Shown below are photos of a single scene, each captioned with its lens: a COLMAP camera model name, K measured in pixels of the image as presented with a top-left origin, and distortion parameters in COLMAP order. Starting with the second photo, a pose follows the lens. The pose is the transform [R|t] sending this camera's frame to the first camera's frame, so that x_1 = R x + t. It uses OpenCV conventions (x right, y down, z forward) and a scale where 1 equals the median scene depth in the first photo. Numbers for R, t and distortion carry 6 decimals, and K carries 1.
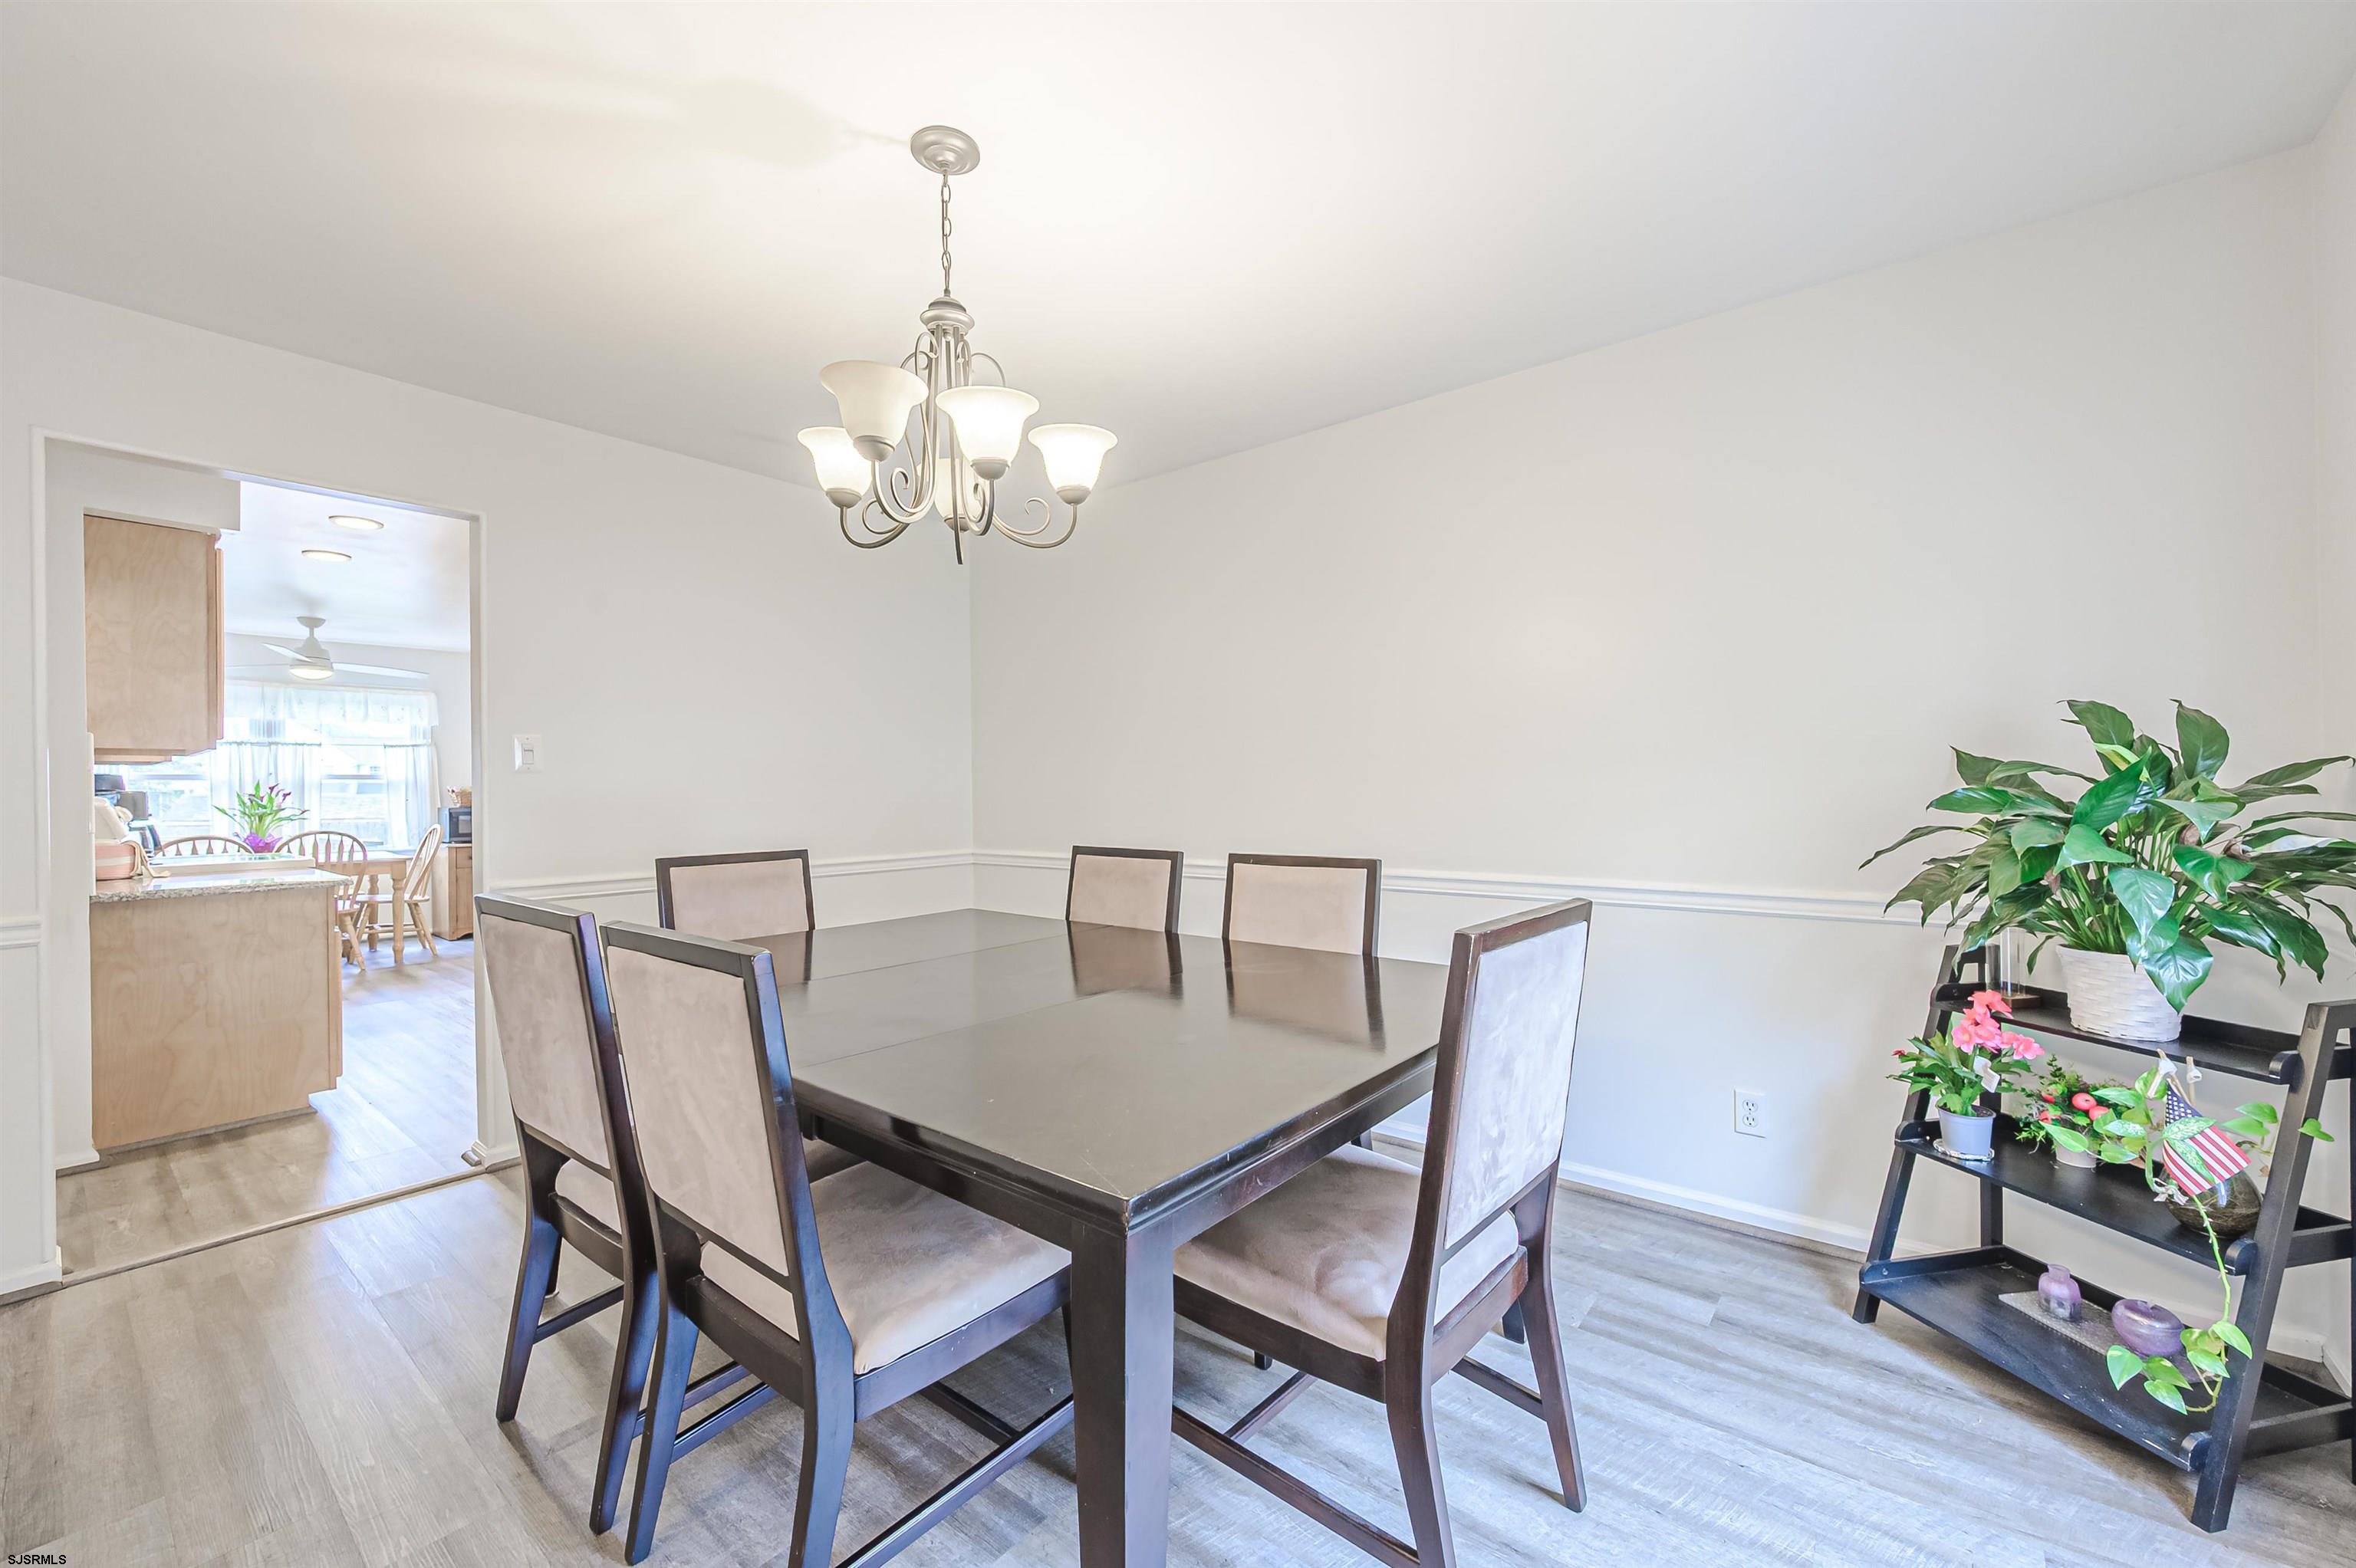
lens RADIAL K [[926.8, 0, 1169.7], [0, 926.8, 796.3], [0, 0, 1]] dist [-0.000684, -0.000323]
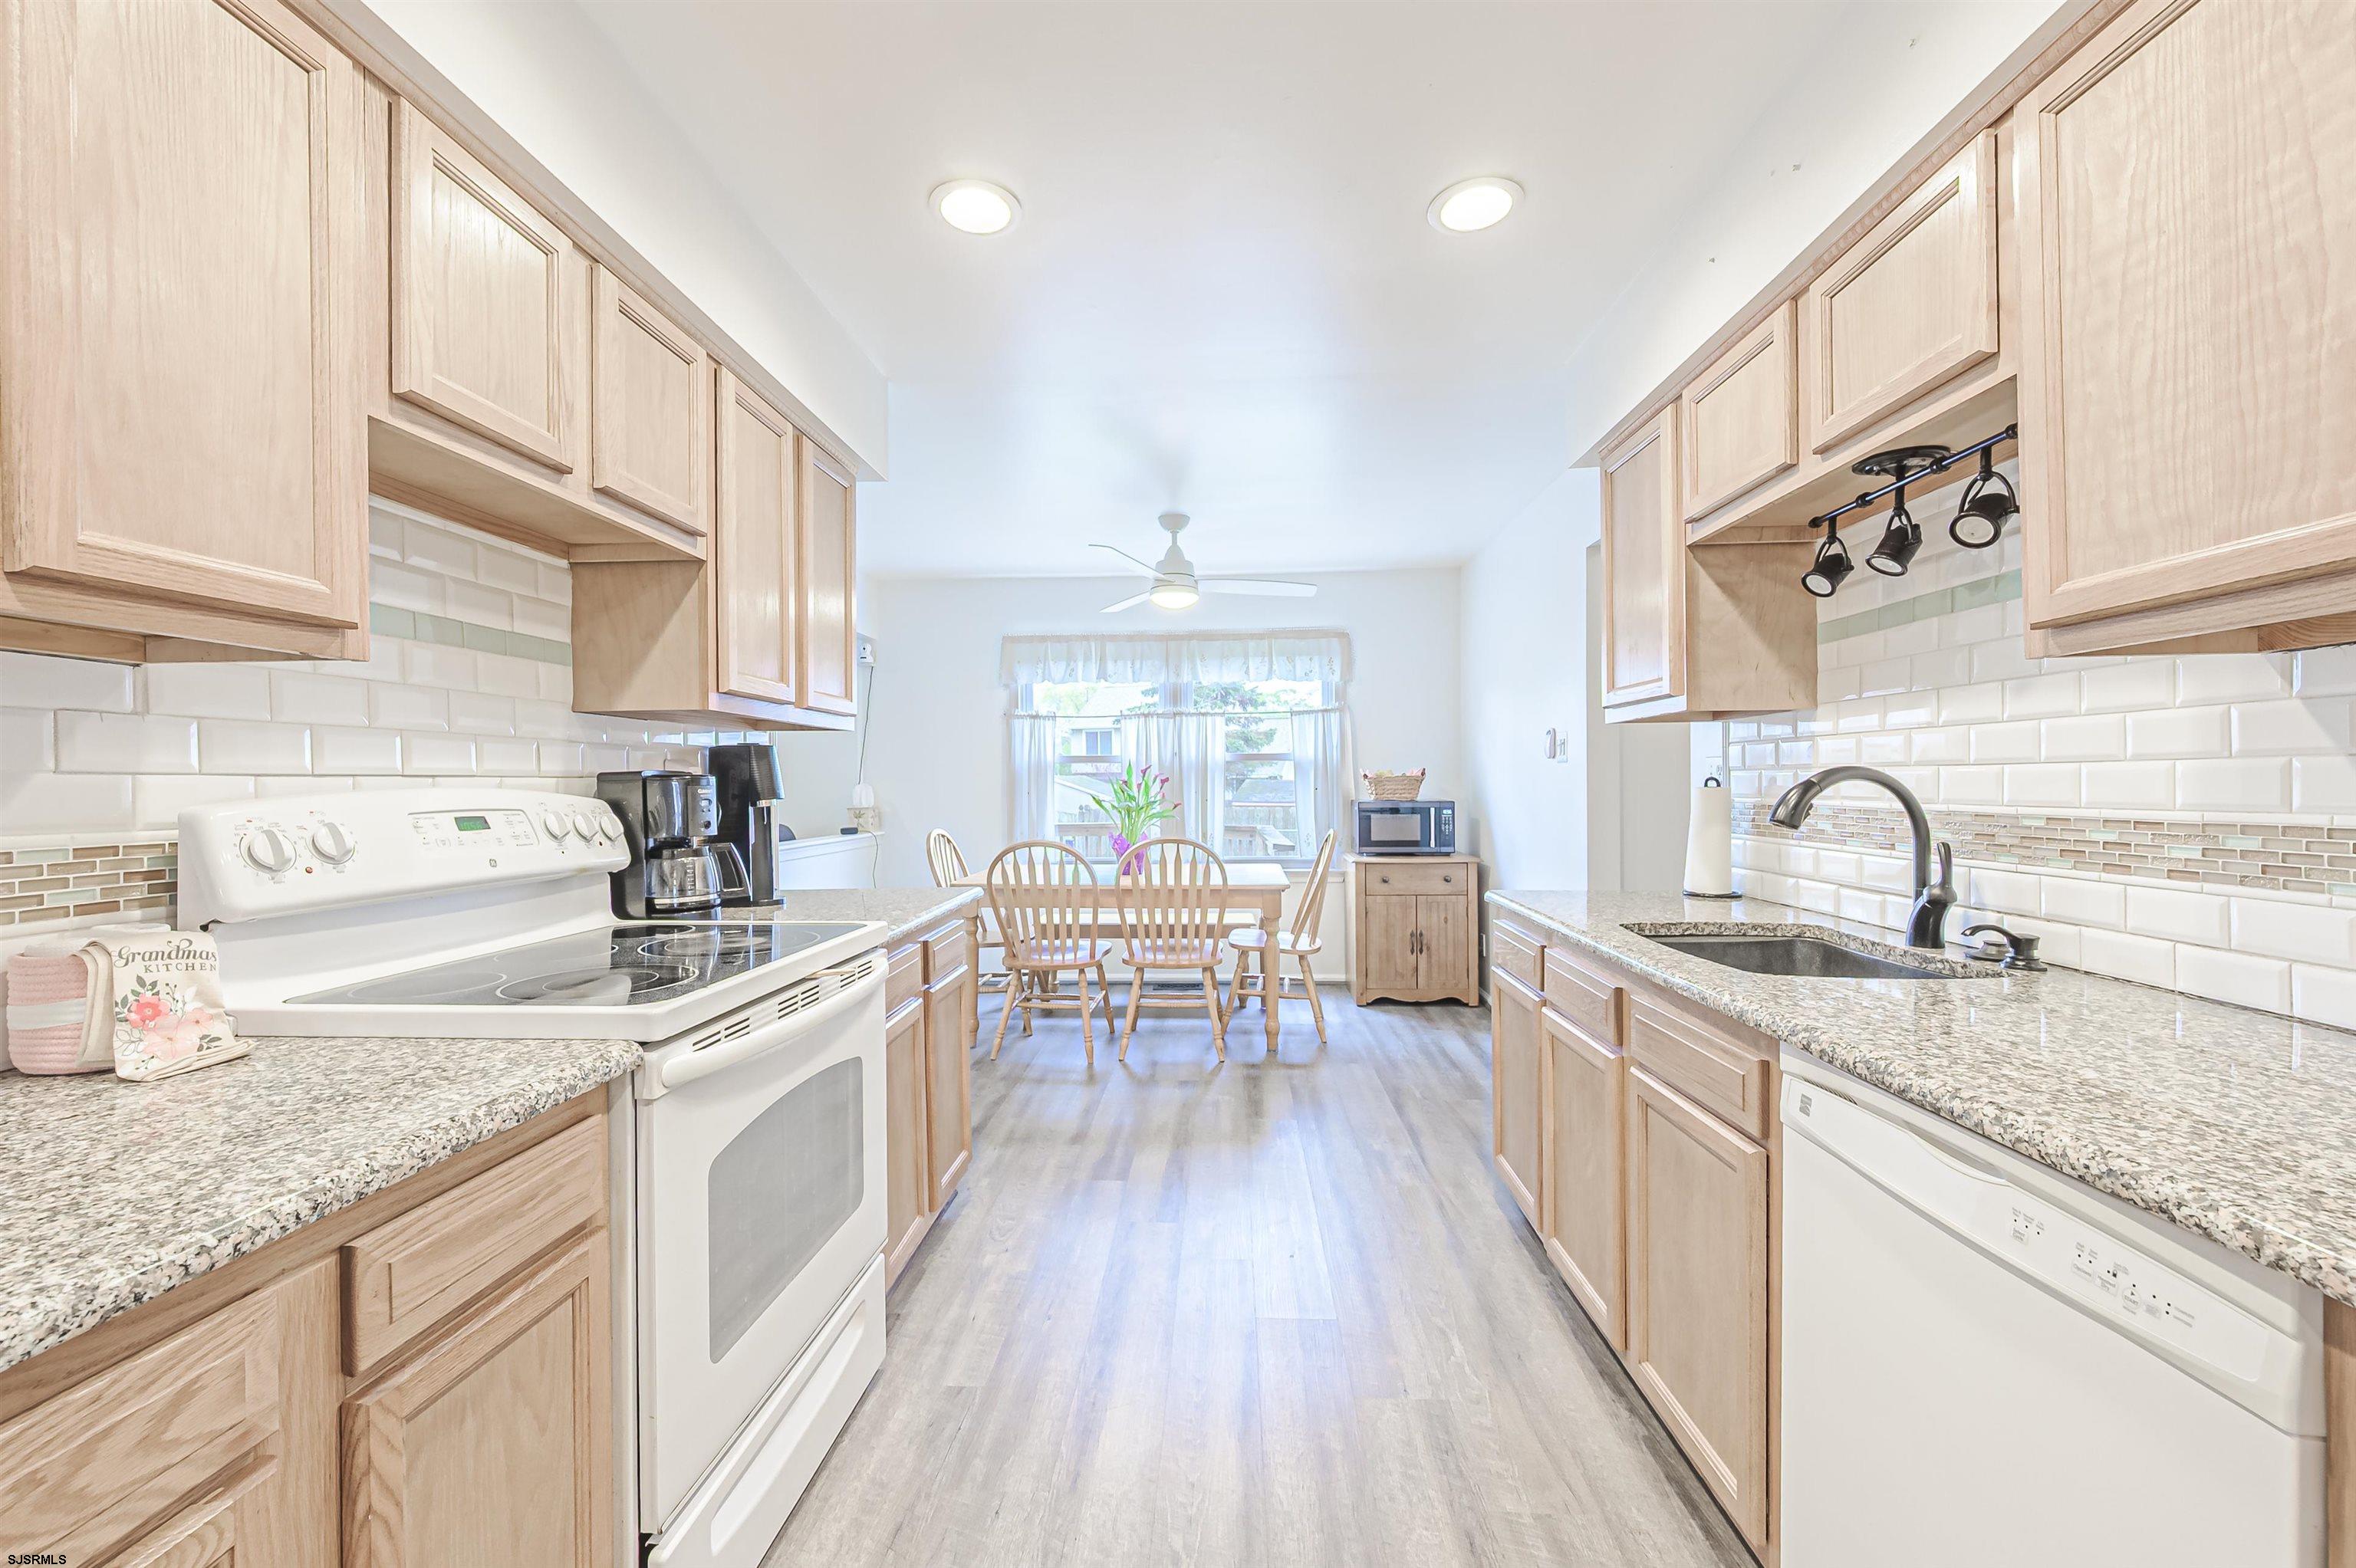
lens RADIAL K [[926.8, 0, 1179.1], [0, 926.8, 789.9], [0, 0, 1]] dist [-0.000684, -0.000323]
pose [[0.586827, 0.006583, -0.809686, -0.345888], [0.000155, 0.999966, 0.008242, -0.000266], [0.809712, -0.004962, 0.586806, 0.555260]]
